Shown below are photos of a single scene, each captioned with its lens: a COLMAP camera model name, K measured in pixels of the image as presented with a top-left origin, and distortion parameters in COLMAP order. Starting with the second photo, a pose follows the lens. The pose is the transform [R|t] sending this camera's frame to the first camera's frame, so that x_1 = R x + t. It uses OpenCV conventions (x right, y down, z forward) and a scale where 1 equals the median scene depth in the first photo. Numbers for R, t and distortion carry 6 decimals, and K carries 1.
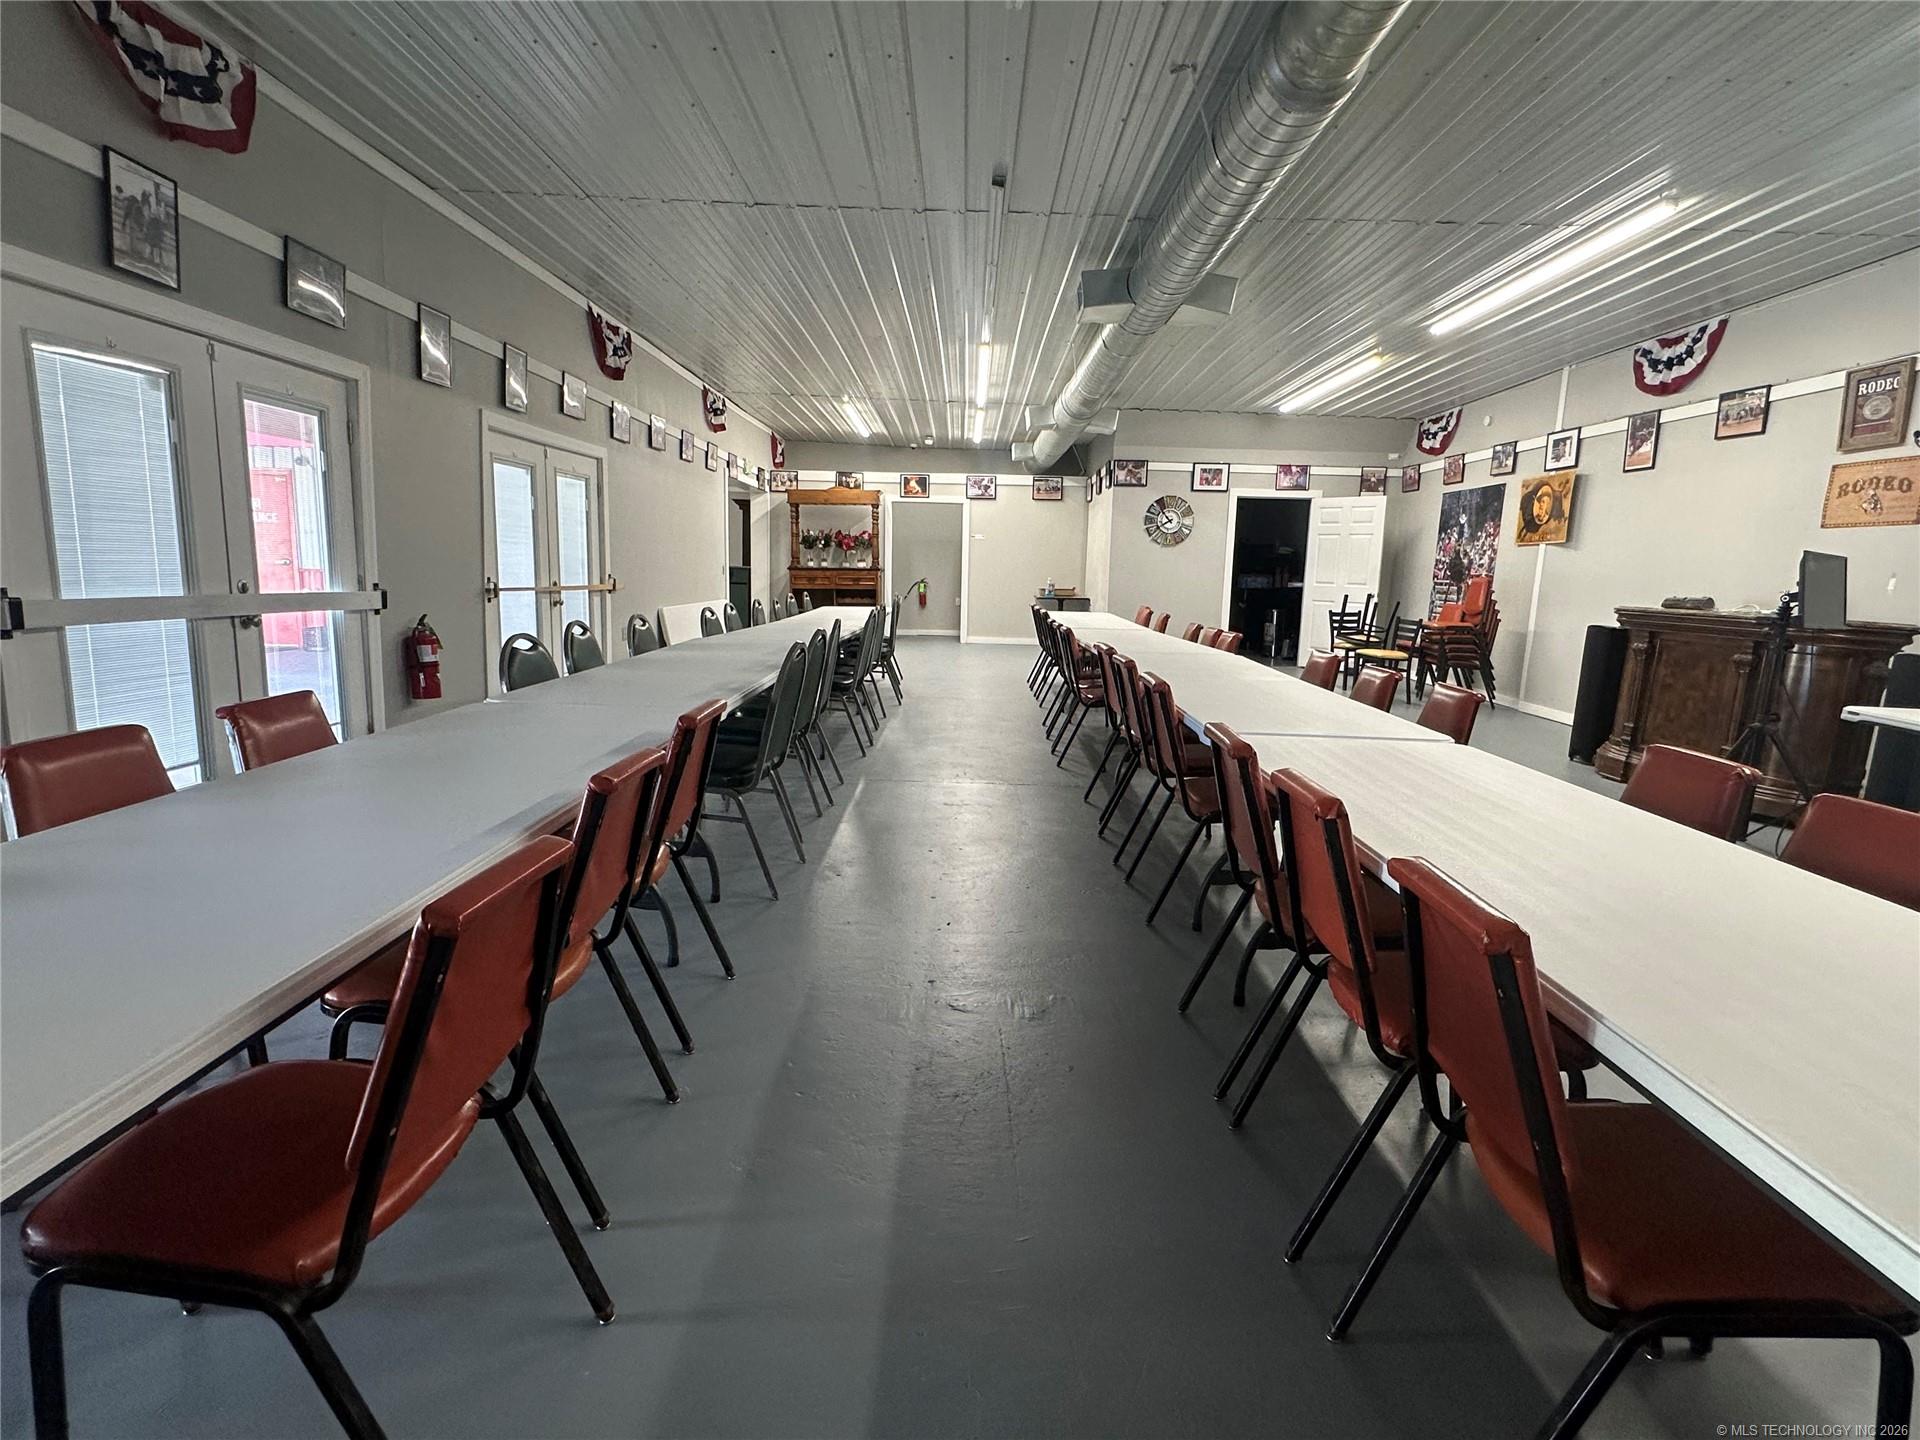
lens RADIAL K [[941.8, 0, 960.0], [0, 941.8, 720.0], [0, 0, 1]] dist [0.000730, 0.000408]
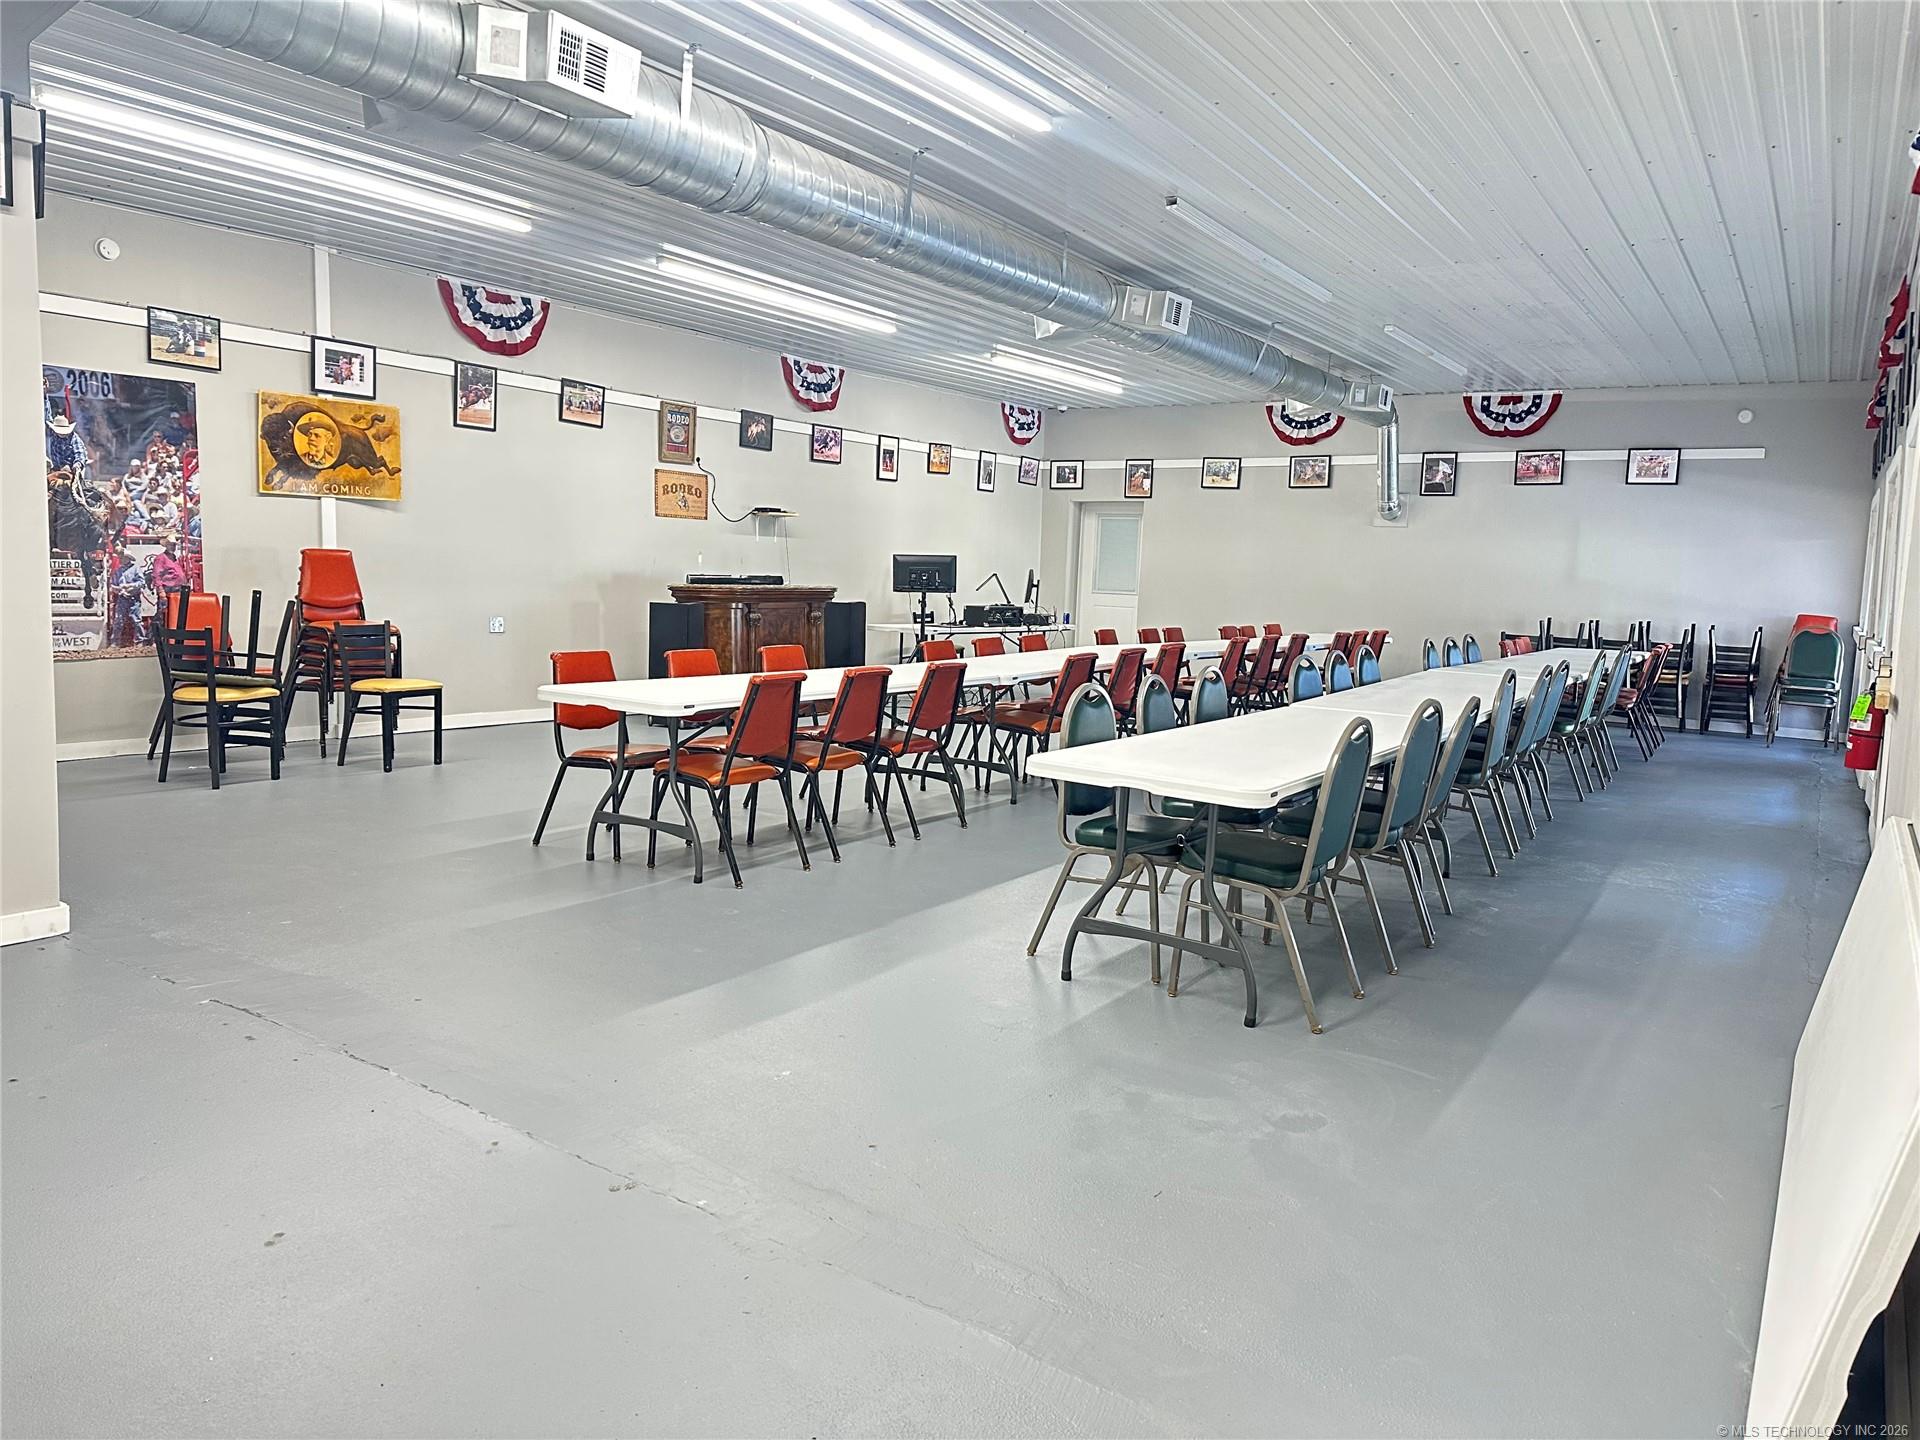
lens RADIAL K [[1340.3, 0, 960.0], [0, 1340.3, 720.0], [0, 0, 1]] dist [-0.026616, -0.000326]
pose [[-0.838541, -0.104252, 0.534772, -0.311772], [0.040032, 0.967081, 0.251300, -0.261602], [-0.543366, 0.232134, -0.806763, 1.604420]]
